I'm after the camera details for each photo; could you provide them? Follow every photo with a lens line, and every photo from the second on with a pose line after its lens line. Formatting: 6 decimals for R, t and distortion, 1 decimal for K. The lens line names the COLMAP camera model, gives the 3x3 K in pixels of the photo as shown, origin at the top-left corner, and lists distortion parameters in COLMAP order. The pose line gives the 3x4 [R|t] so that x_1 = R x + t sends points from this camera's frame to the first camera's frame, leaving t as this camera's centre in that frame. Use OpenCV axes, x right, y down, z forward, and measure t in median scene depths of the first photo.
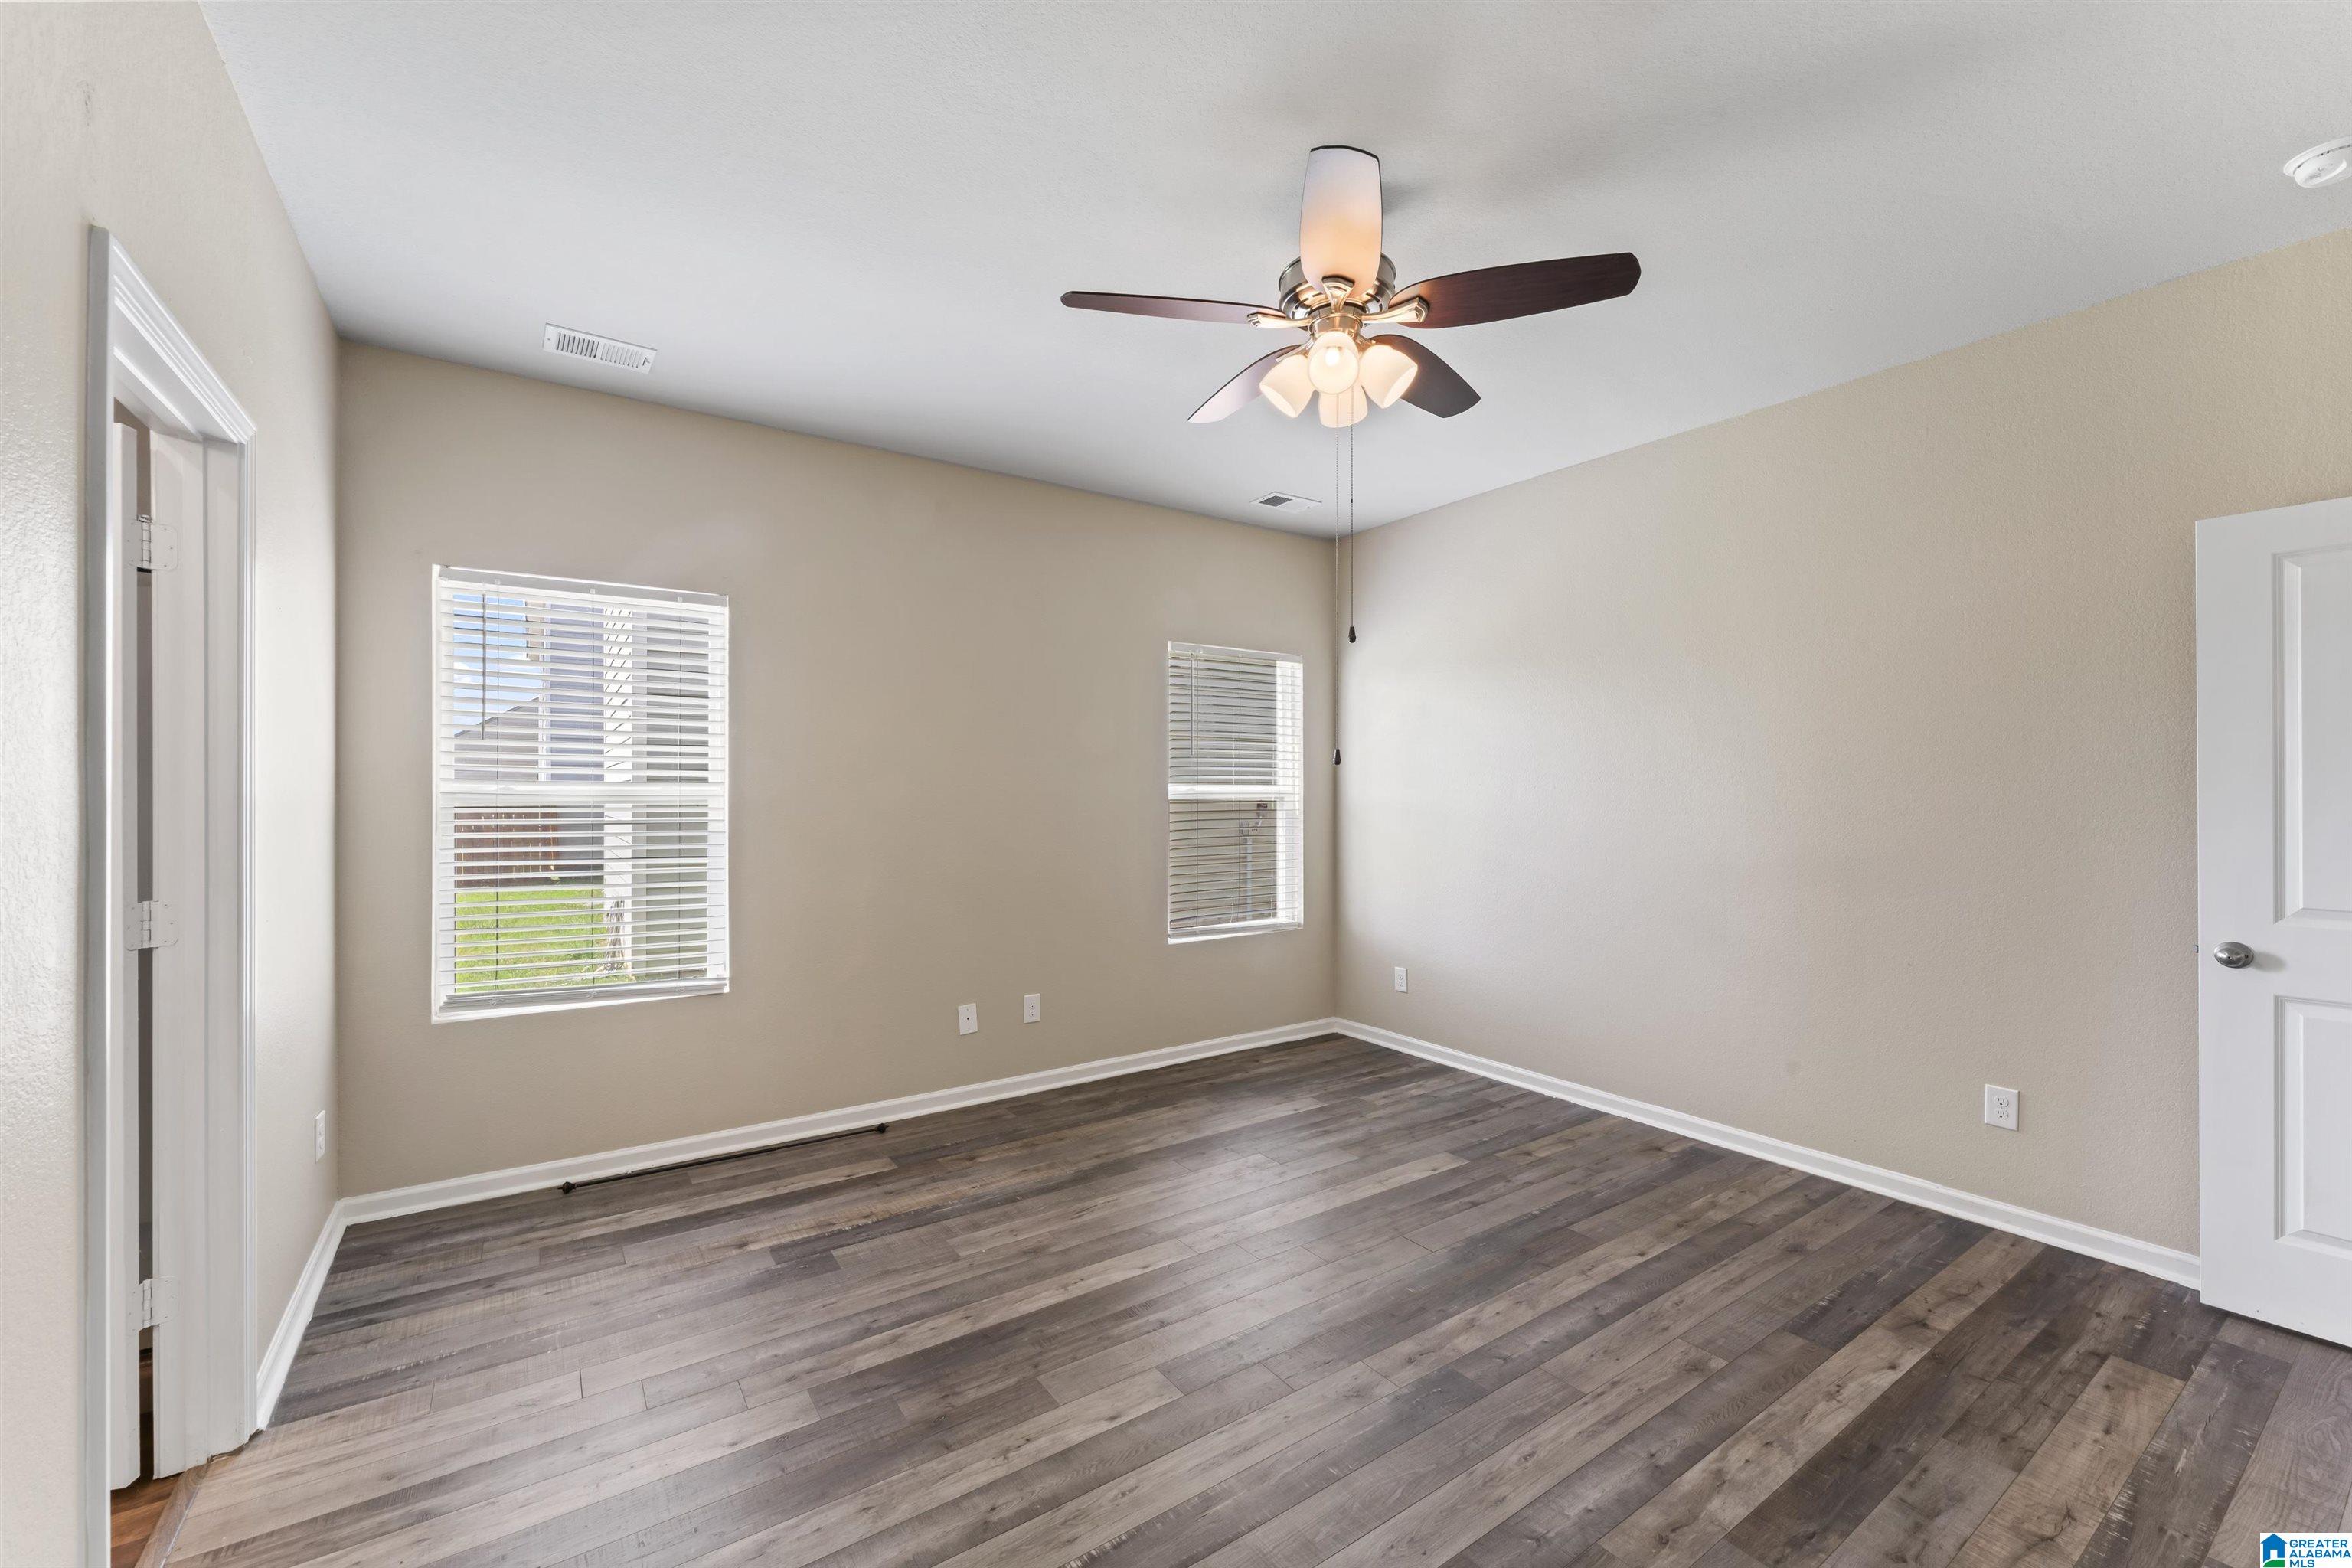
lens RADIAL K [[945.4, 0, 1170.3], [0, 945.4, 788.4], [0, 0, 1]] dist [-0.007379, 0.000541]
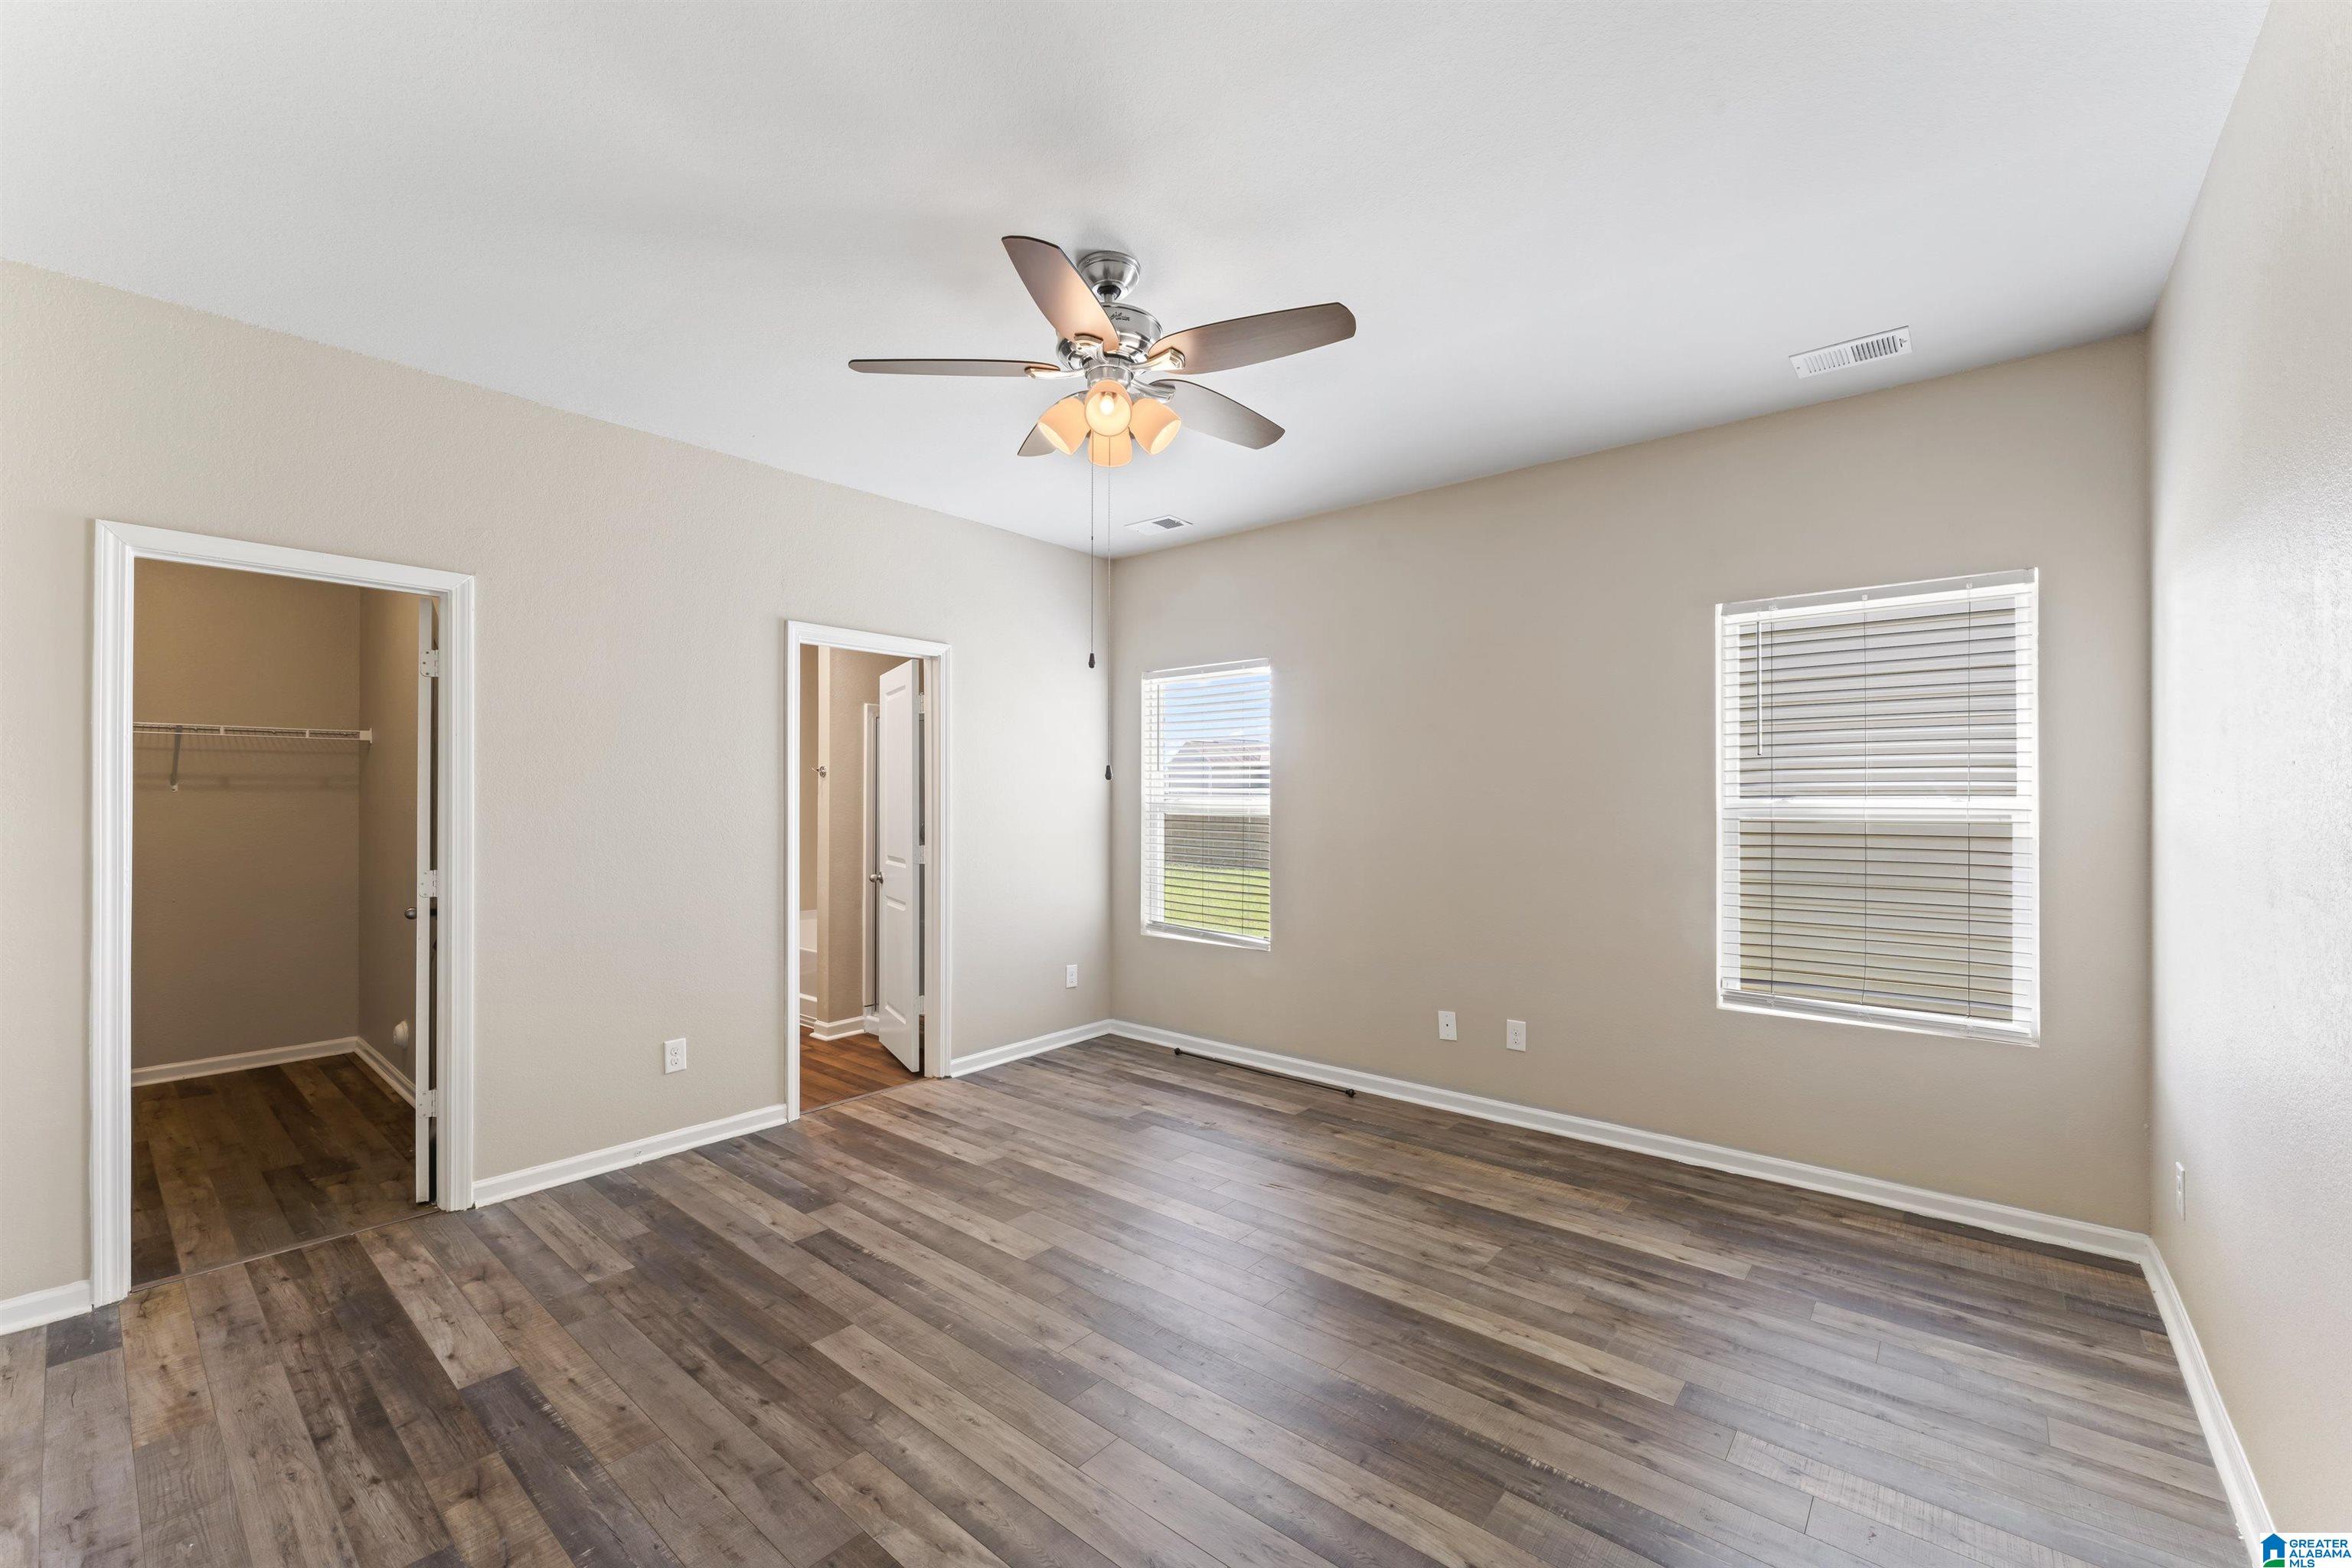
lens RADIAL K [[945.4, 0, 1170.3], [0, 945.4, 788.4], [0, 0, 1]] dist [-0.007379, 0.000541]
pose [[0.267214, -0.011278, -0.963571, 0.818151], [-0.001569, 0.999925, -0.012138, -0.000854], [0.963636, 0.004755, 0.267176, 0.509393]]
